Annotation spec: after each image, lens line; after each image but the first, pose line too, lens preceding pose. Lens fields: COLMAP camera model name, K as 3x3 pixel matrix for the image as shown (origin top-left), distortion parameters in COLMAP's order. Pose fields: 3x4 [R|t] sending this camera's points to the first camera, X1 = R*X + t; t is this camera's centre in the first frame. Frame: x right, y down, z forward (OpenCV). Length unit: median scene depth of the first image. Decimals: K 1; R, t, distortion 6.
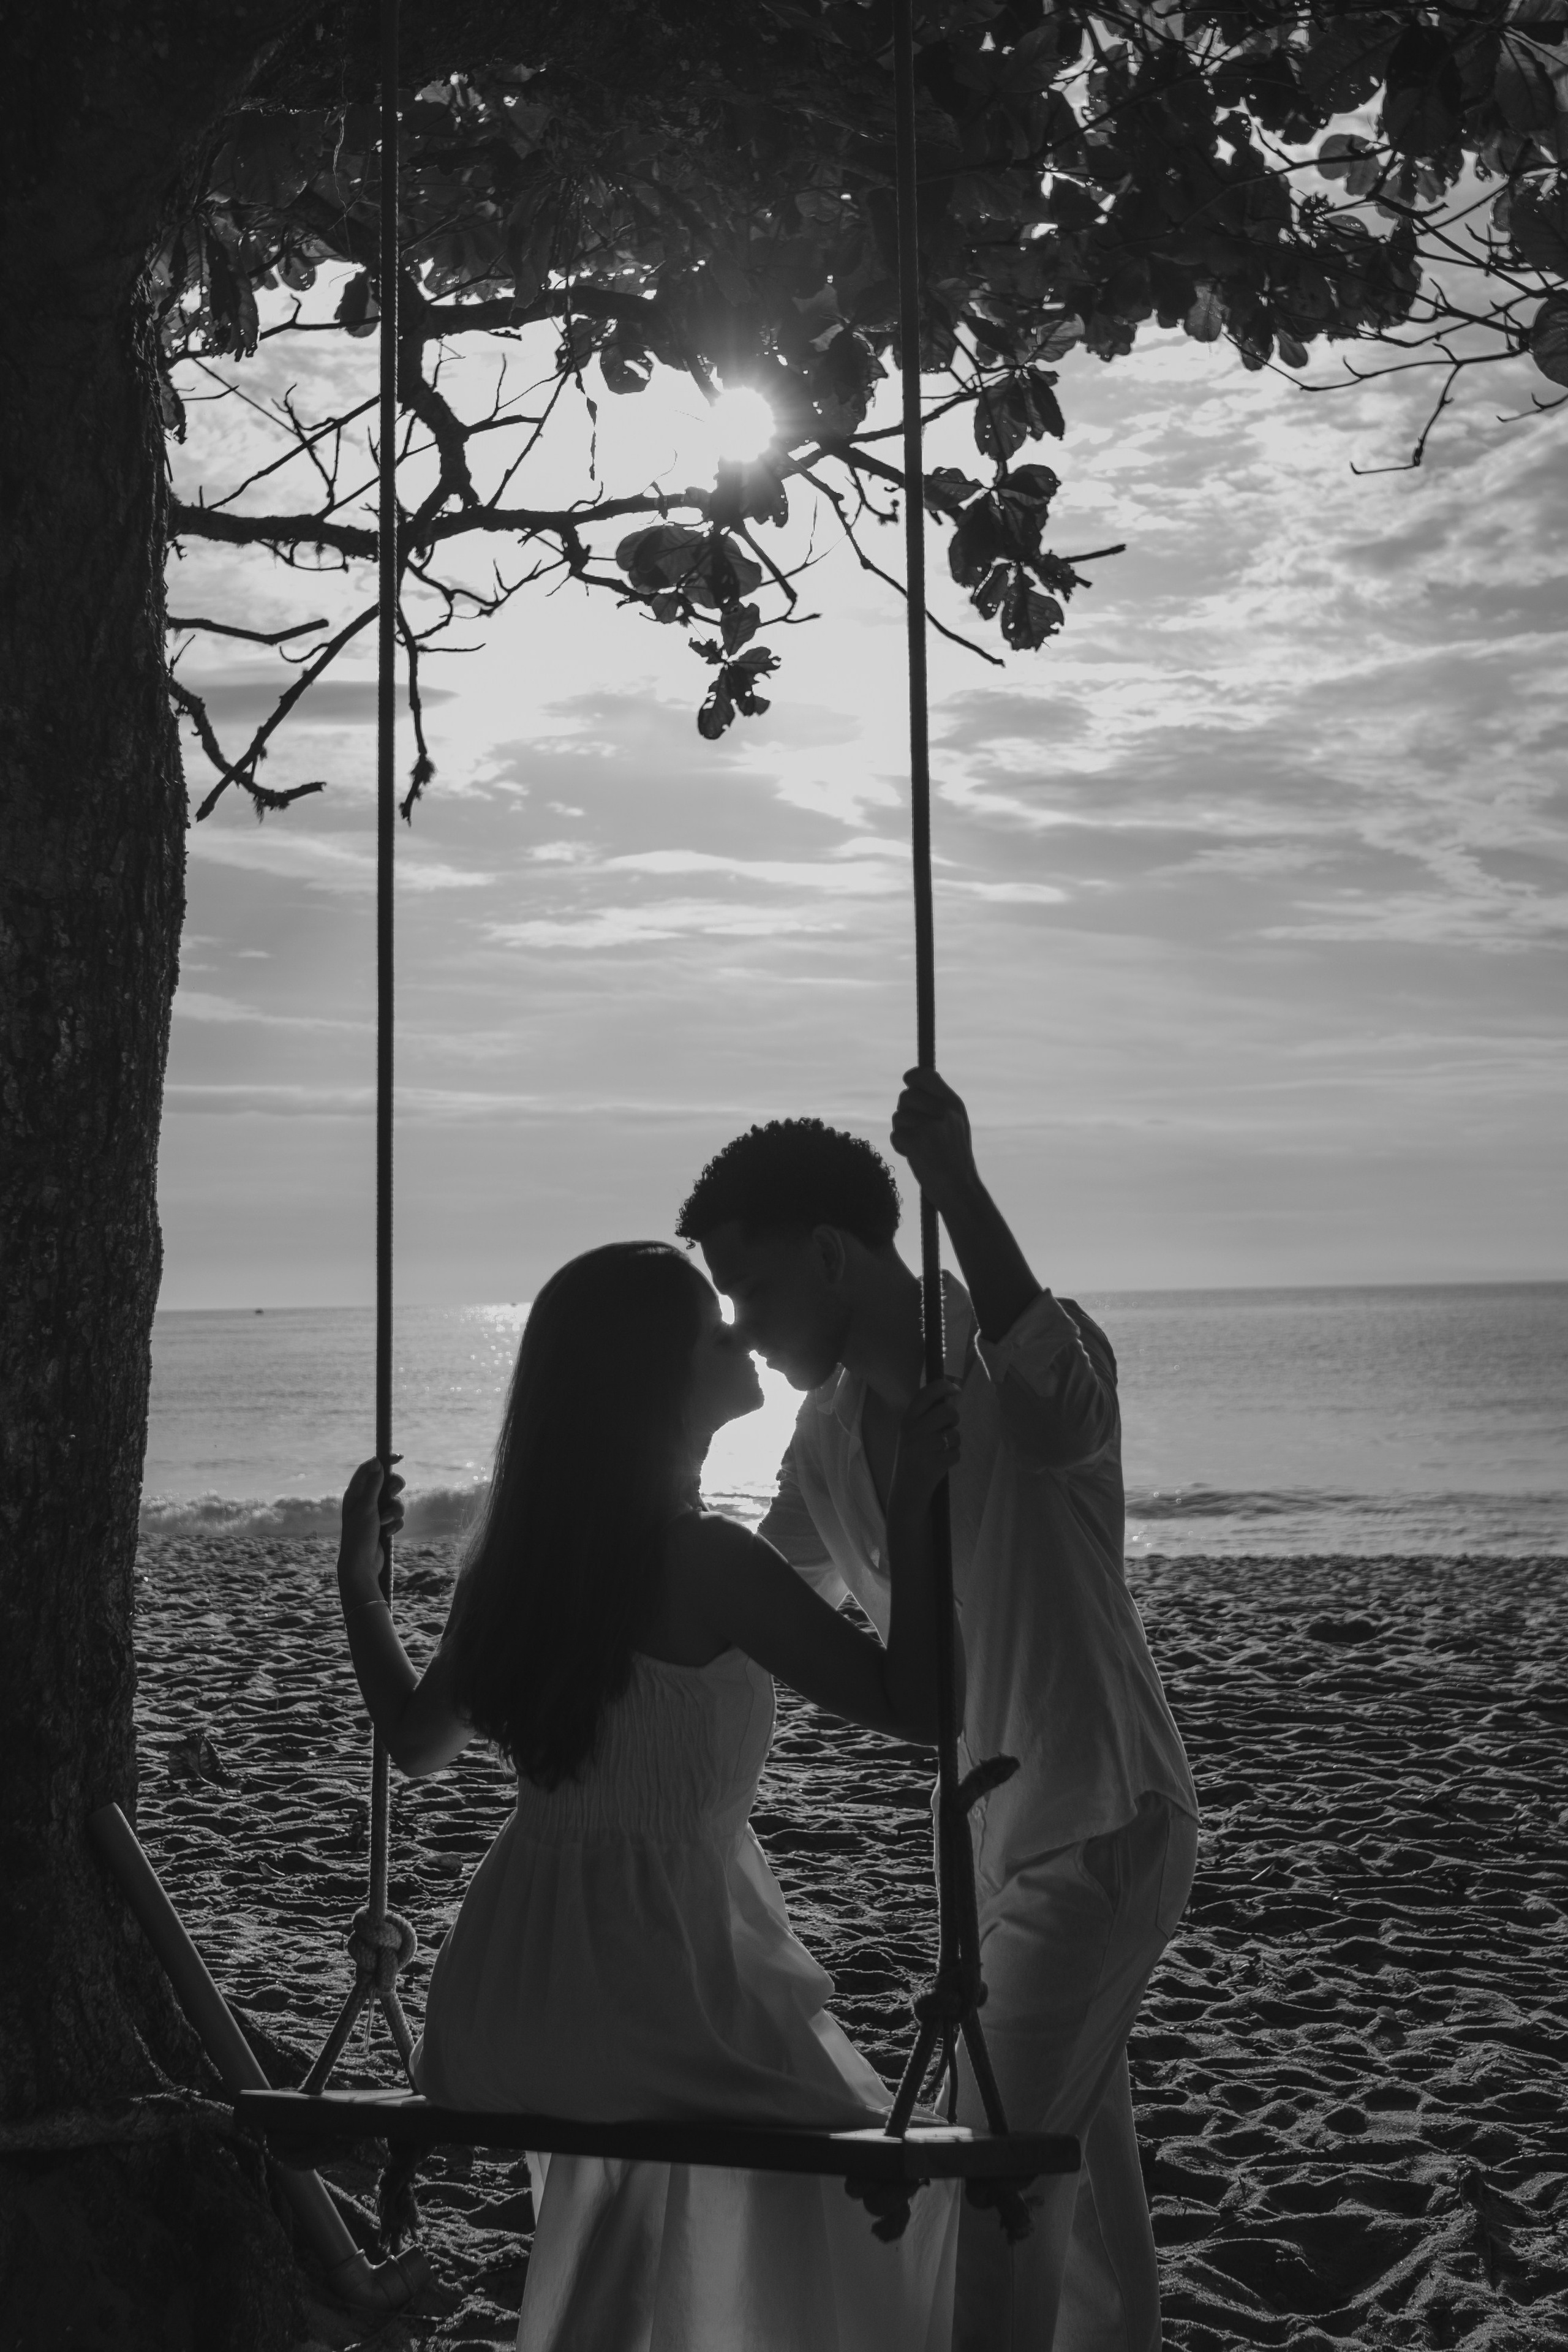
lens RADIAL K [[3385.8, 0, 782.7], [0, 3385.8, 1237.2], [0, 0, 1]] dist [-0.017002, 0.086946]
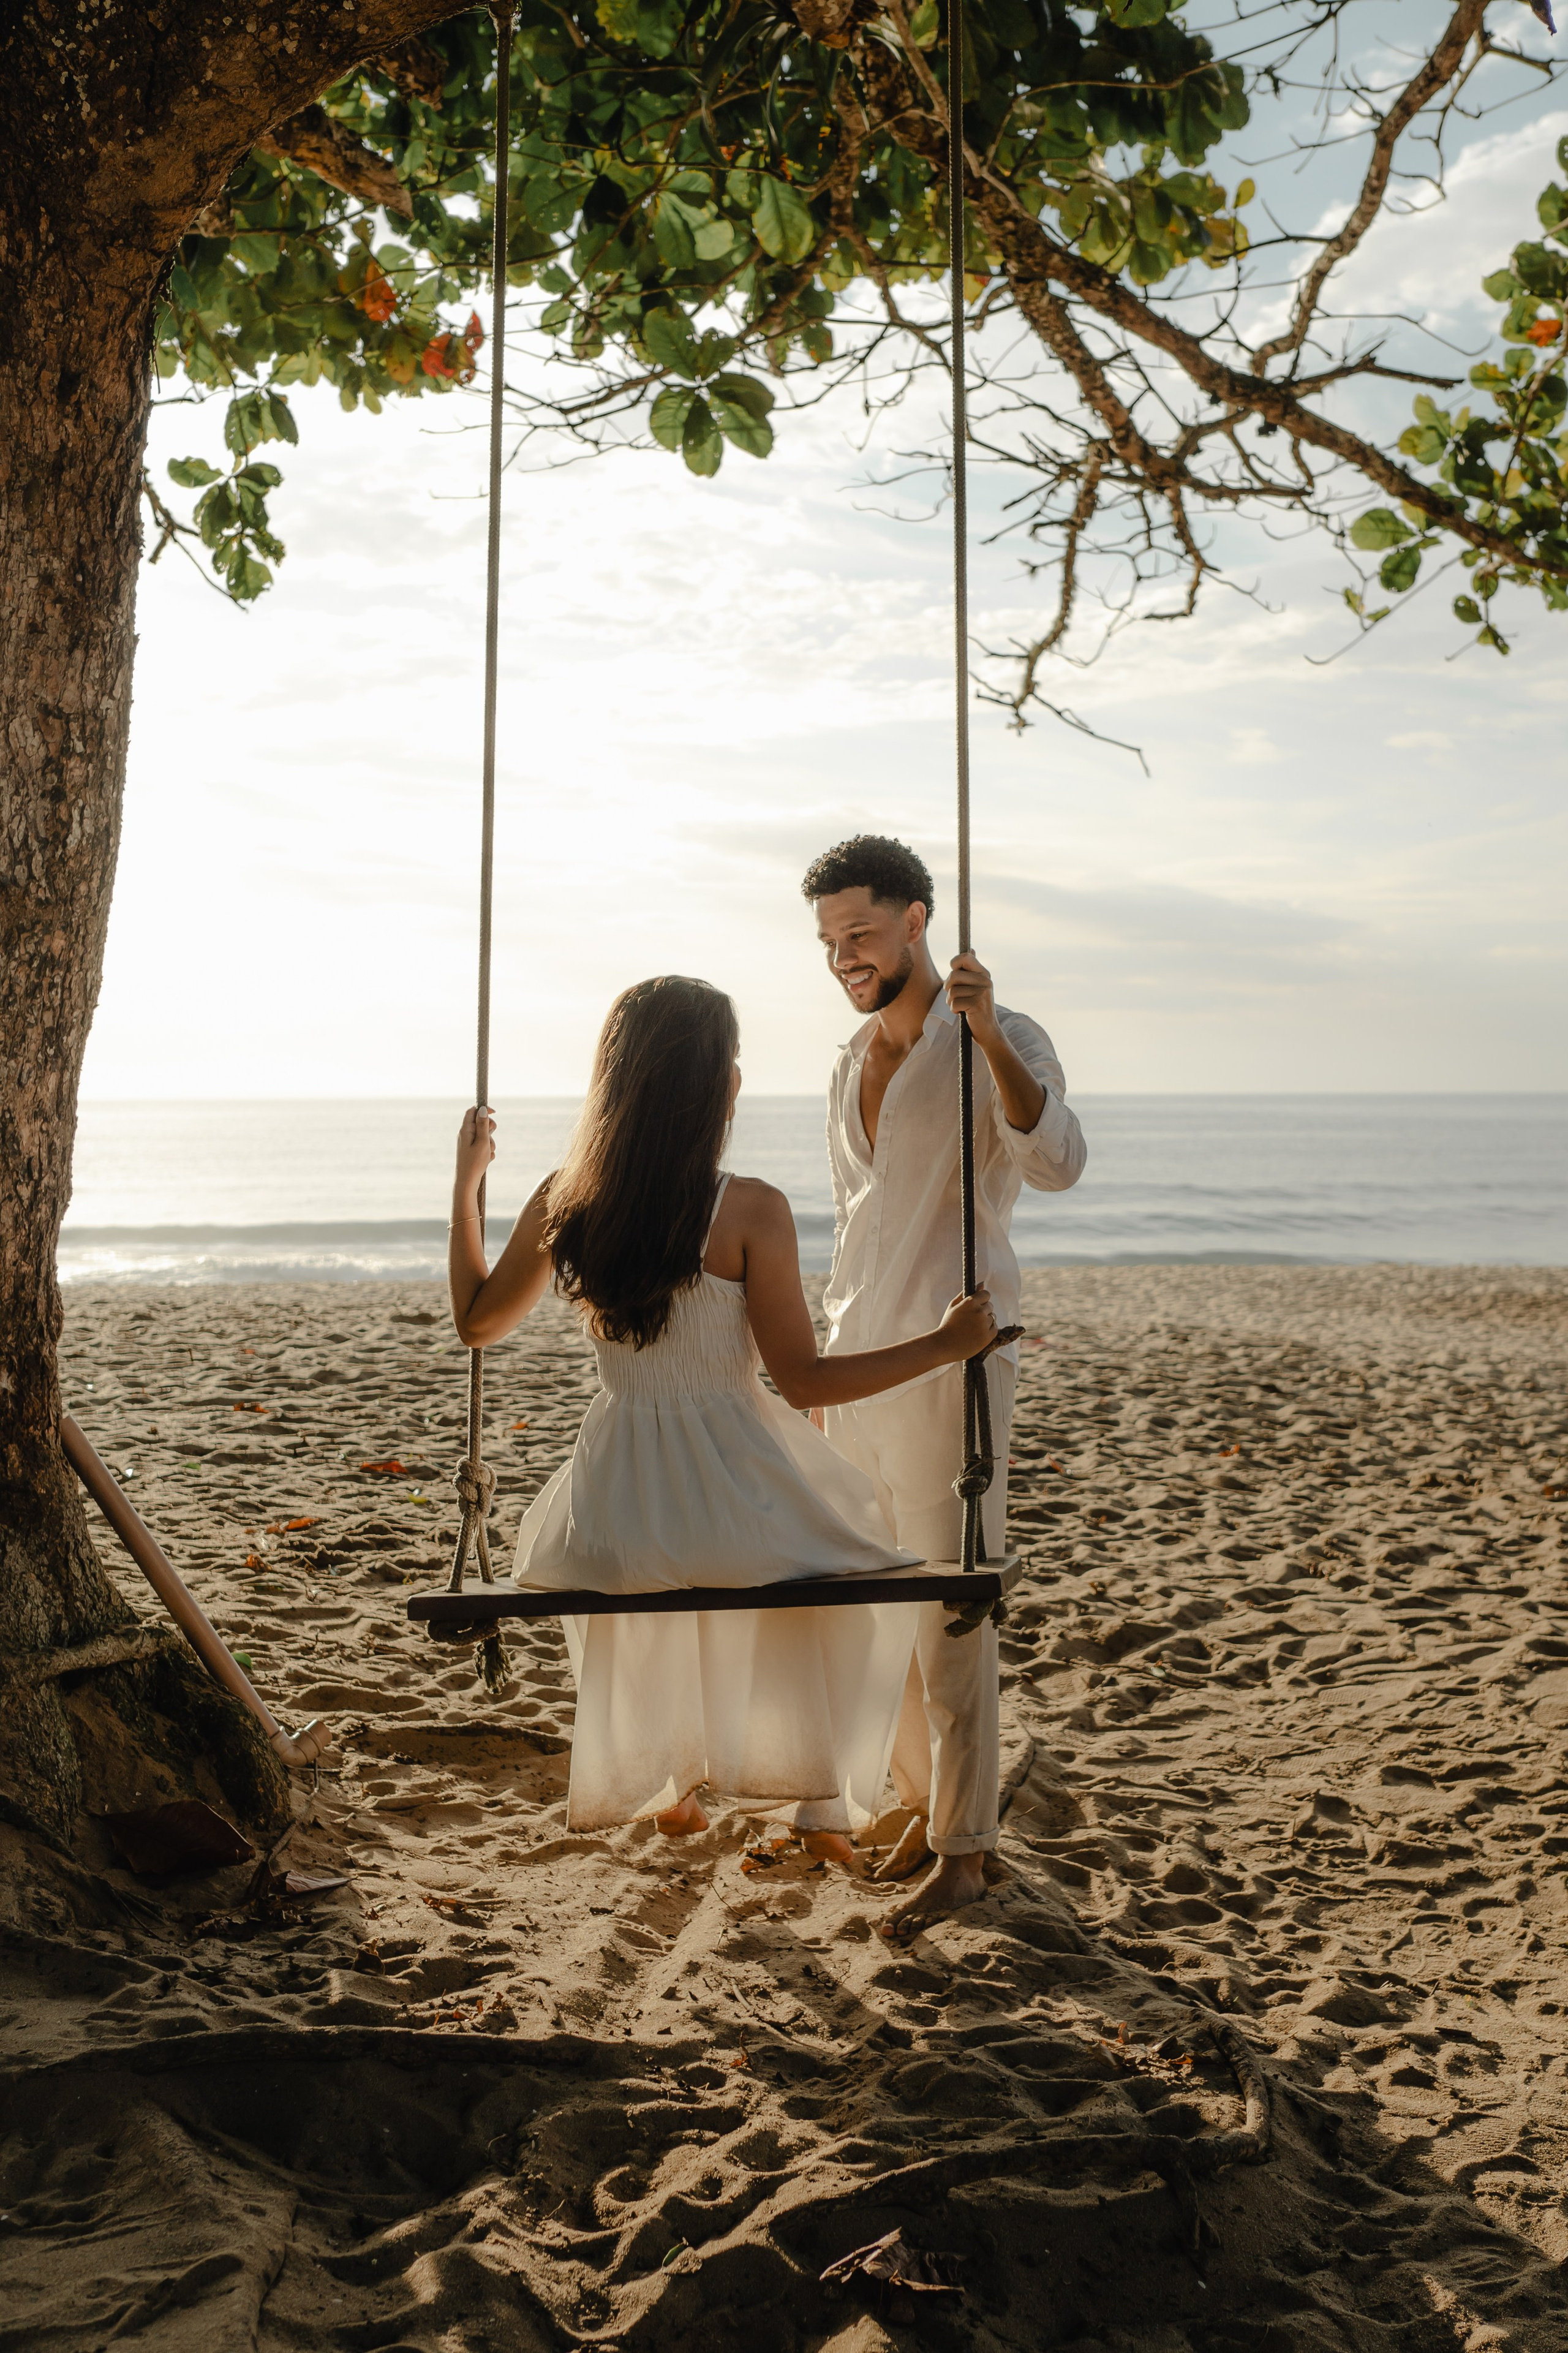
lens RADIAL K [[2420.9, 0, 785.1], [0, 2420.9, 1277.0], [0, 0, 1]] dist [-0.084932, 0.242211]
pose [[0.915981, -0.012331, 0.401033, -0.184429], [-0.022526, 0.996371, 0.082088, 0.017723], [-0.400590, -0.084224, 0.912378, 0.021713]]
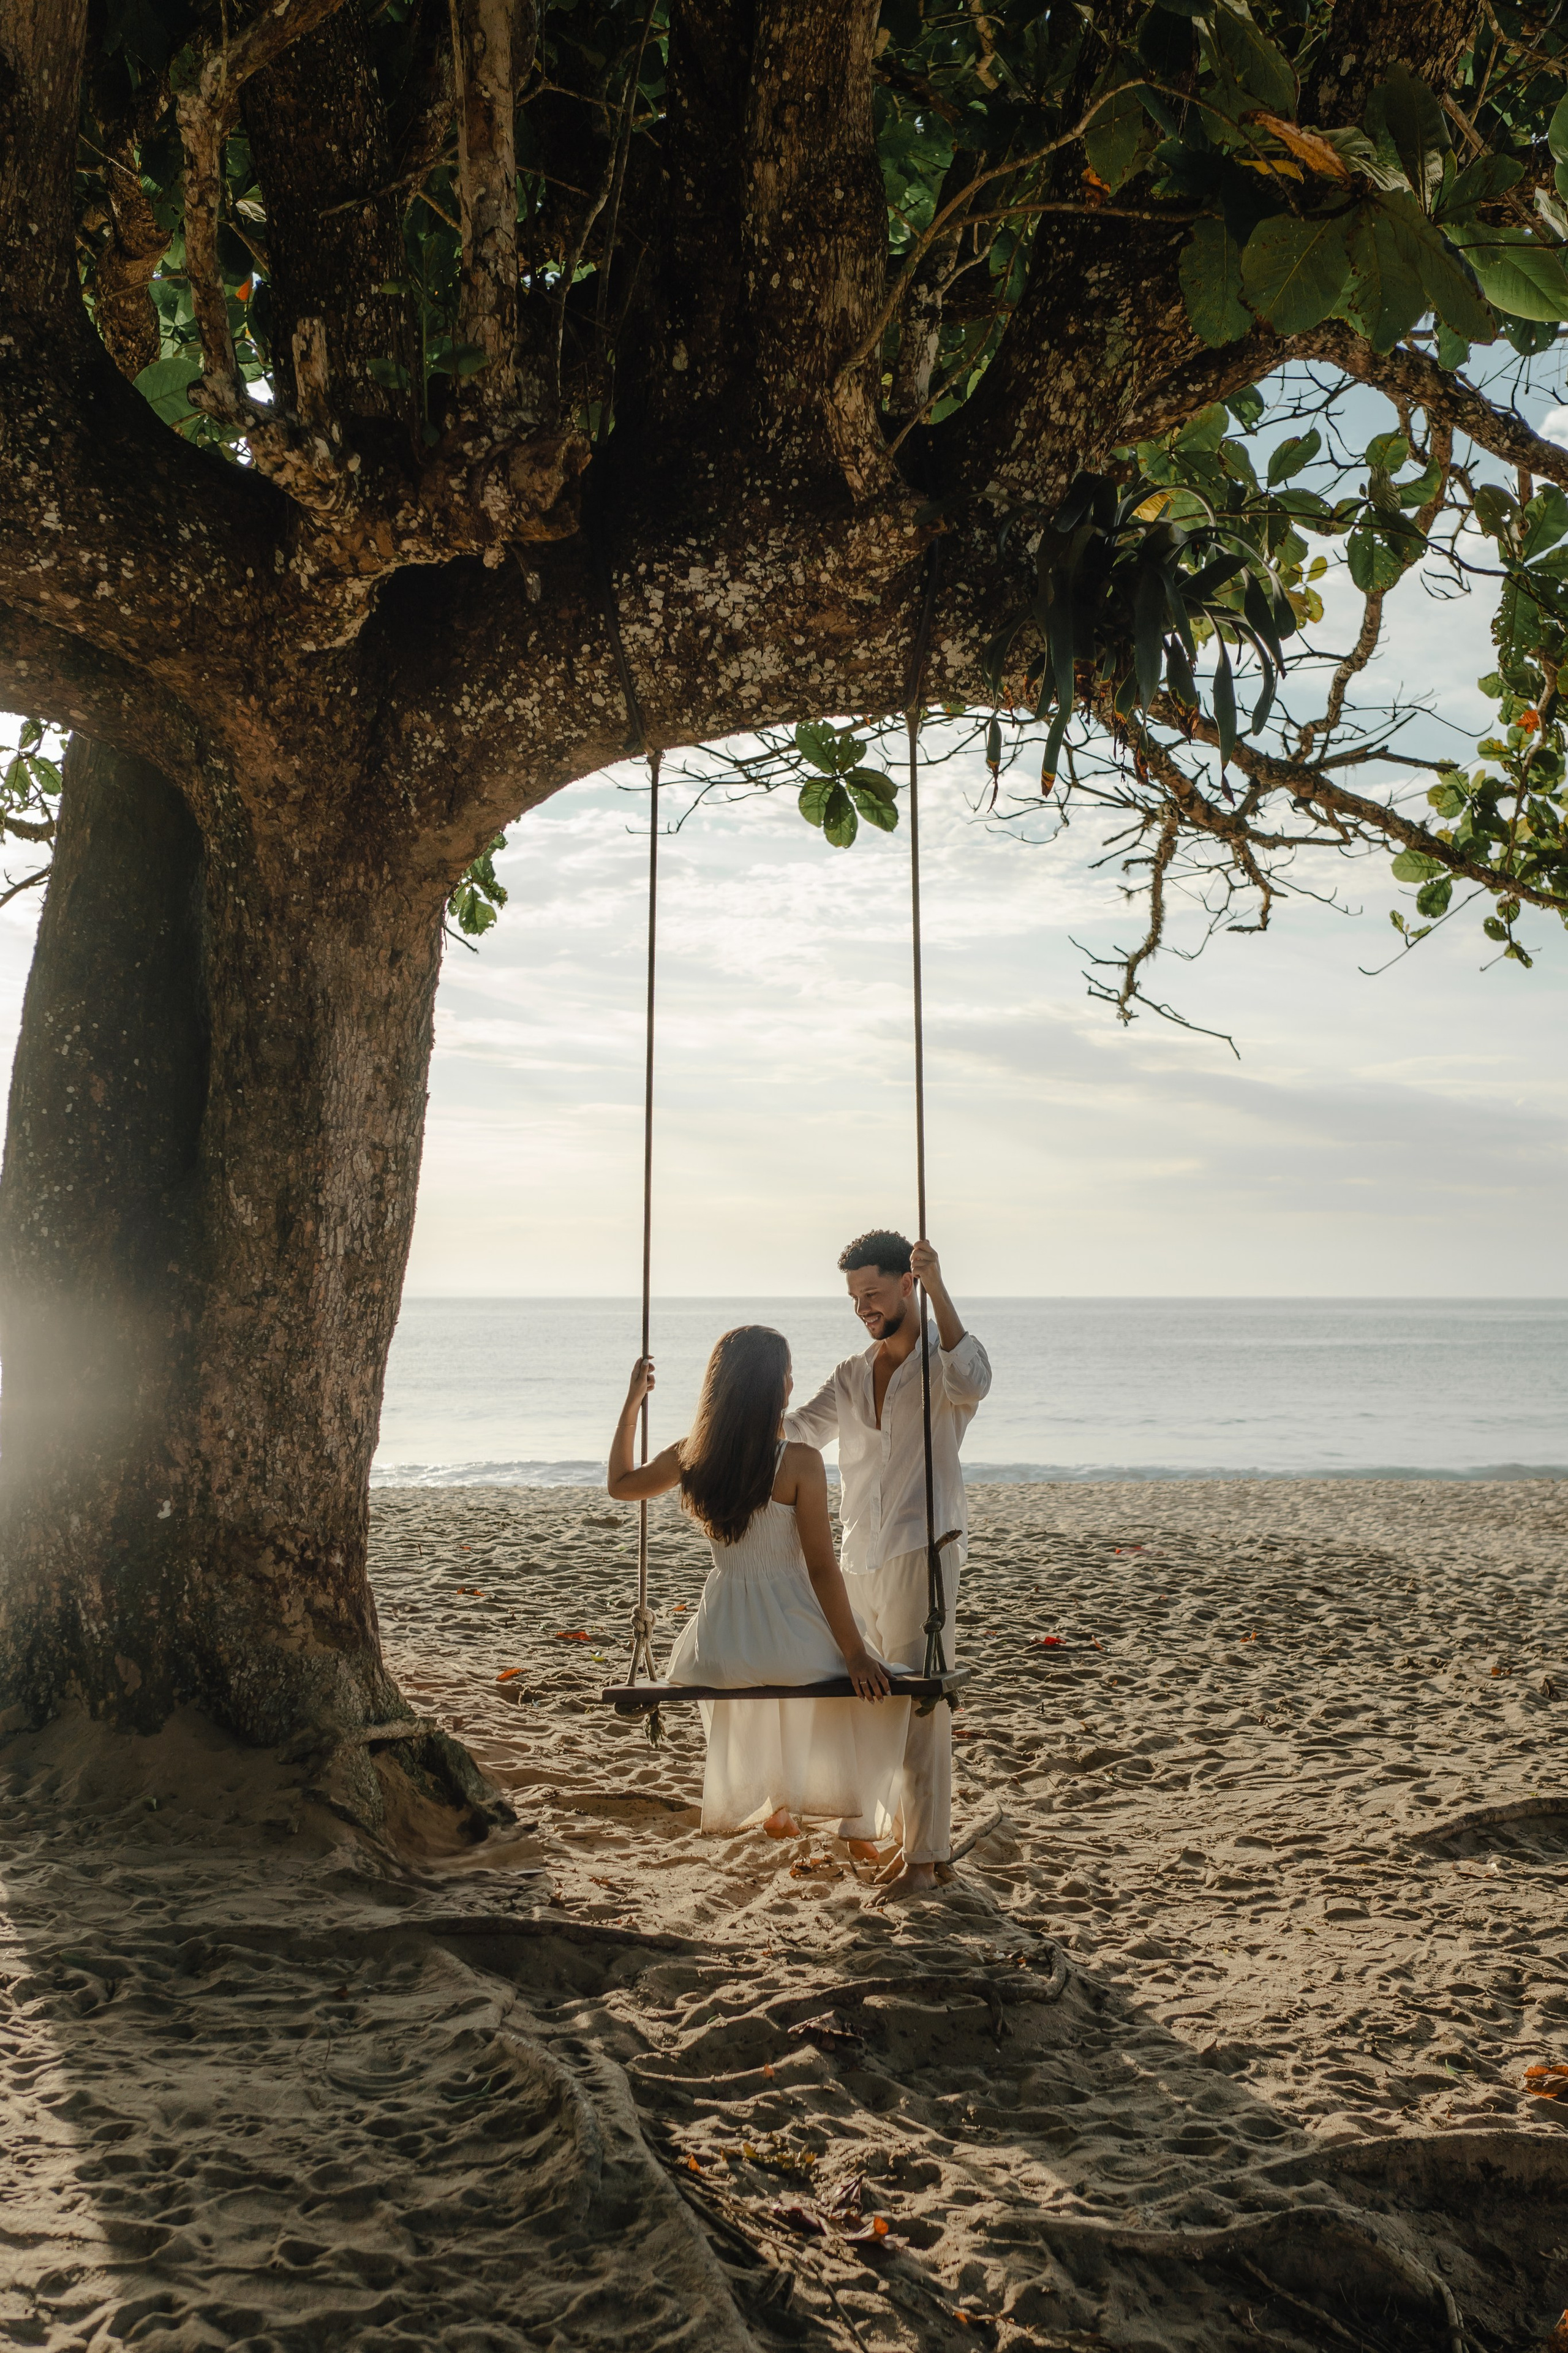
lens RADIAL K [[2420.9, 0, 785.1], [0, 2420.9, 1277.0], [0, 0, 1]] dist [-0.084932, 0.242211]
pose [[0.945264, 0.025802, 0.325286, -0.257044], [-0.026955, 0.999636, -0.000962, -0.013629], [-0.325192, -0.007859, 0.945615, -0.271702]]
